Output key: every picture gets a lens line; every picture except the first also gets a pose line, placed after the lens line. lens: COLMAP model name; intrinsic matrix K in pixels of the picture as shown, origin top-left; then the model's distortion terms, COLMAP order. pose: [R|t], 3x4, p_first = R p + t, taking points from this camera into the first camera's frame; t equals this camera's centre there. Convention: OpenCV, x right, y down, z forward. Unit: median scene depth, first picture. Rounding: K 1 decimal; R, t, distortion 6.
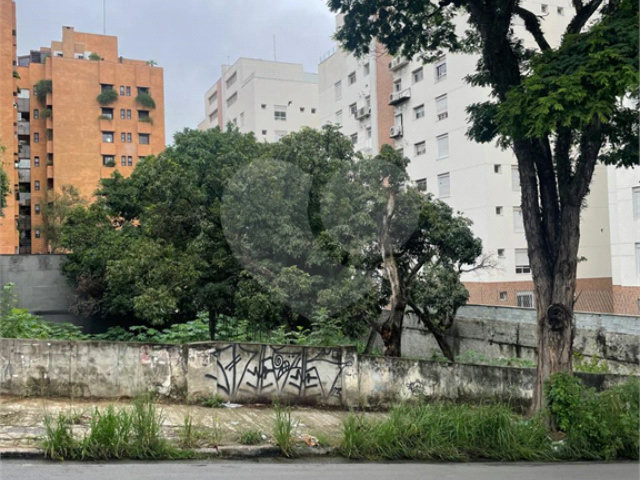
lens RADIAL K [[632.4, 0, 321.8], [0, 632.4, 235.0], [0, 0, 1]] dist [0.102335, -0.174539]
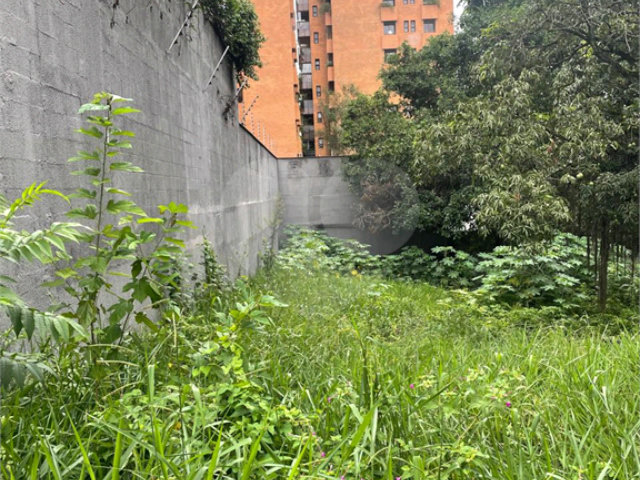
lens RADIAL K [[632.4, 0, 321.8], [0, 632.4, 235.0], [0, 0, 1]] dist [0.102335, -0.174539]
pose [[0.910499, 0.016664, -0.413174, -0.056295], [0.037355, 0.991787, 0.122320, 0.017894], [0.411820, -0.126807, 0.902399, 0.145596]]
